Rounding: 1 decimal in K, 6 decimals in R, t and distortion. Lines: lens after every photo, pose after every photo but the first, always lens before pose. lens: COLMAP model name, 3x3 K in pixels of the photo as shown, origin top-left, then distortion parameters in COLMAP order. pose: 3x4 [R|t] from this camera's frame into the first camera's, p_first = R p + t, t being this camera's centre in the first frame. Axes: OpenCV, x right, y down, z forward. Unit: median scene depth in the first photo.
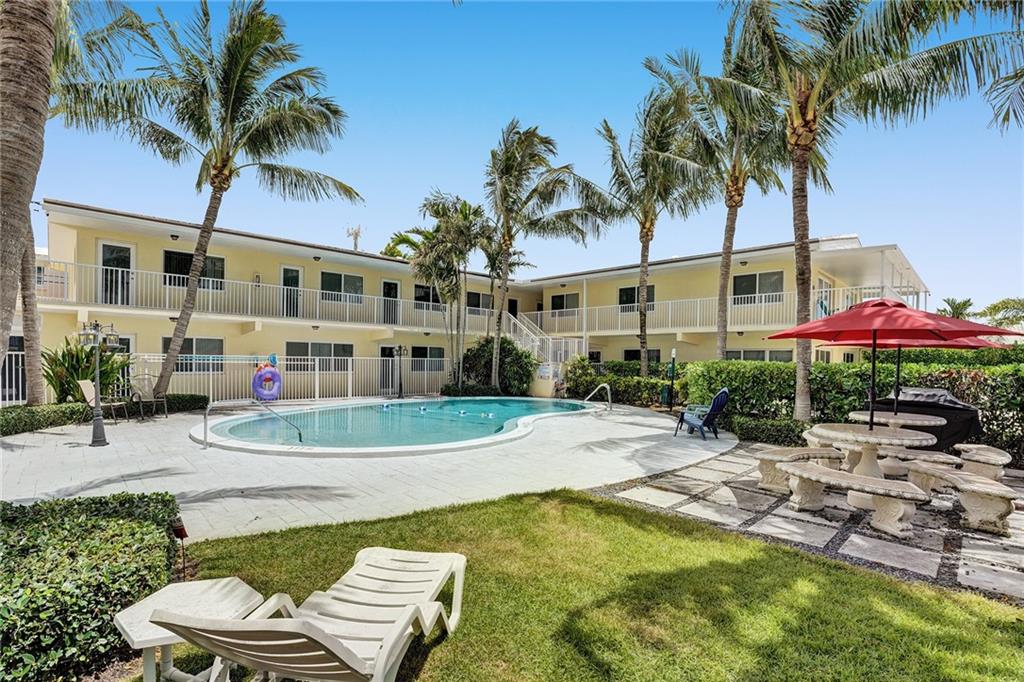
lens RADIAL K [[492.0, 0, 504.5], [0, 492.0, 368.6], [0, 0, 1]] dist [-0.059309, 0.023958]
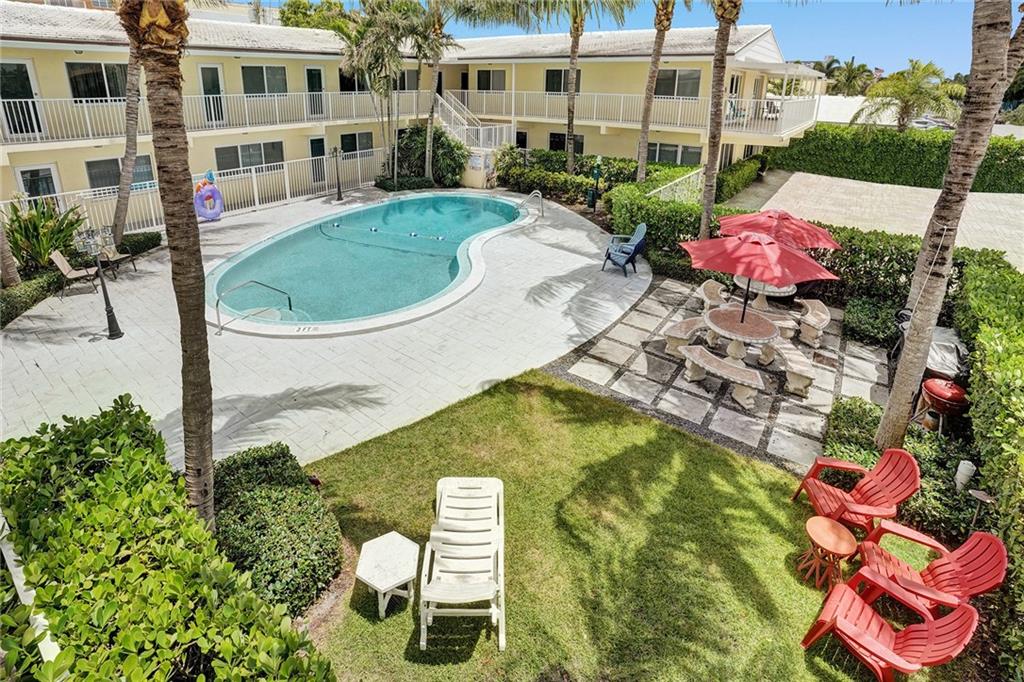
lens RADIAL K [[512.0, 0, 484.8], [0, 512.0, 227.1], [0, 0, 1]] dist [-0.065356, 0.024314]
pose [[0.989914, -0.049611, 0.132698, -0.069627], [0.013055, 0.964638, 0.263256, -0.200681], [-0.141066, -0.258868, 0.955556, -0.097536]]
